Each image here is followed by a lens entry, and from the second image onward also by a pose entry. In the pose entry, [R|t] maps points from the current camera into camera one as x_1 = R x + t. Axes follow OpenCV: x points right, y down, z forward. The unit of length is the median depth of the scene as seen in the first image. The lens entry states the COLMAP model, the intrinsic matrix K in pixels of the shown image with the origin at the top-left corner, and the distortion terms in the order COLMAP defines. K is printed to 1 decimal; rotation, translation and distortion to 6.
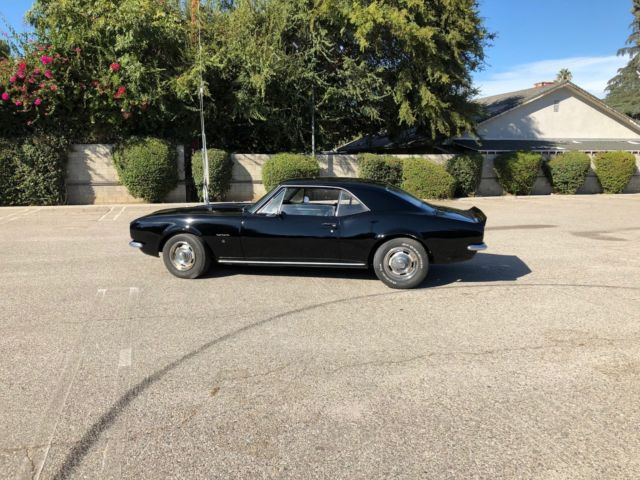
lens RADIAL K [[525.3, 0, 325.7], [0, 525.3, 248.8], [0, 0, 1]] dist [0.035575, -0.046406]
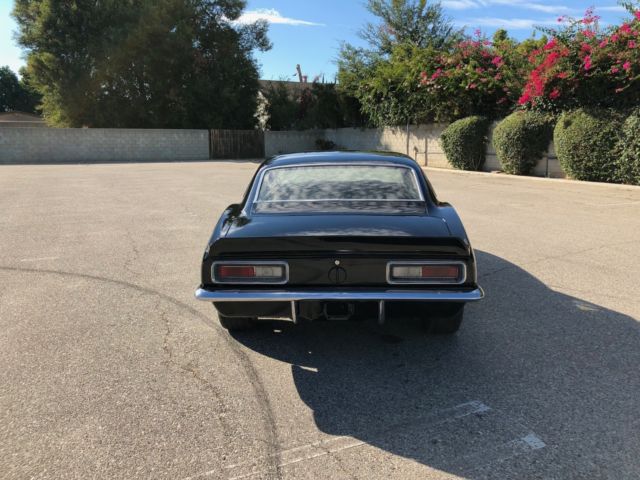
lens RADIAL K [[525.3, 0, 322.3], [0, 525.3, 240.1], [0, 0, 1]] dist [0.035575, -0.046406]
pose [[0.134234, 0.188581, -0.972840, 0.255651], [-0.164397, 0.972359, 0.165804, -0.049825], [0.977218, 0.137675, 0.161526, 0.339728]]
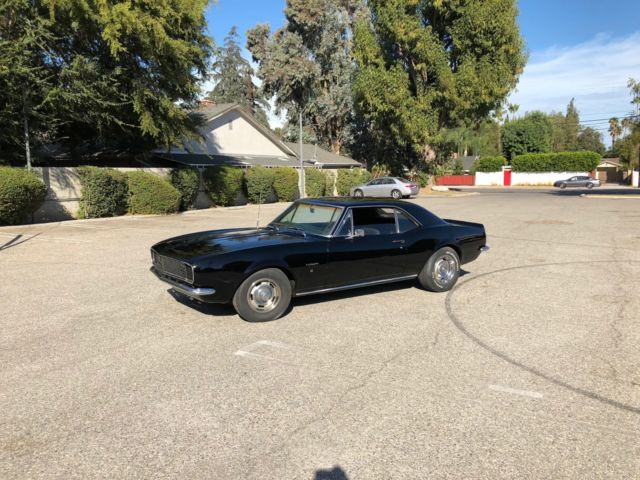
lens RADIAL K [[525.3, 0, 320.3], [0, 525.3, 242.8], [0, 0, 1]] dist [0.035575, -0.046406]
pose [[0.741191, -0.090695, 0.665139, -0.266769], [0.111968, 0.993654, 0.010718, -0.024110], [-0.661891, 0.066530, 0.746642, 0.111407]]
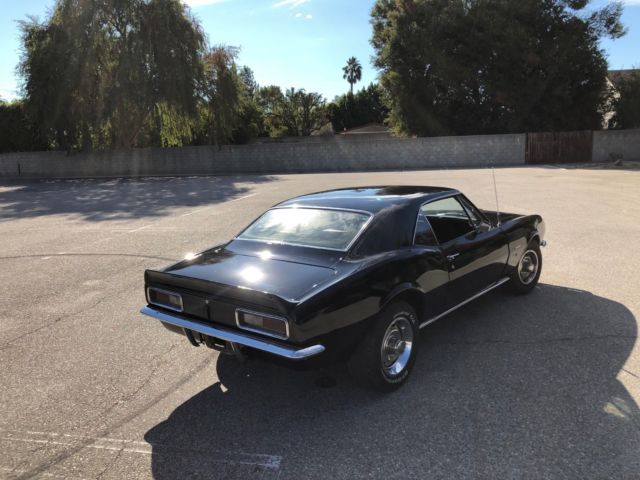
lens RADIAL K [[525.3, 0, 315.7], [0, 525.3, 241.3], [0, 0, 1]] dist [0.035575, -0.046406]
pose [[-0.509471, 0.173370, -0.842842, 0.236997], [-0.104887, 0.959677, 0.260804, -0.090453], [0.854071, 0.221275, -0.470744, 0.485268]]
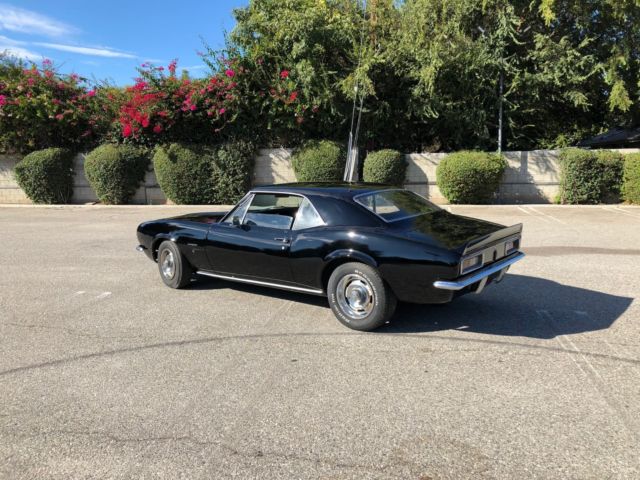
lens RADIAL K [[525.3, 0, 321.9], [0, 525.3, 242.0], [0, 0, 1]] dist [0.035575, -0.046406]
pose [[0.879940, 0.054567, -0.471941, 0.150255], [-0.060980, 0.998138, 0.001708, -0.015842], [0.471156, 0.027276, 0.881628, 0.107634]]
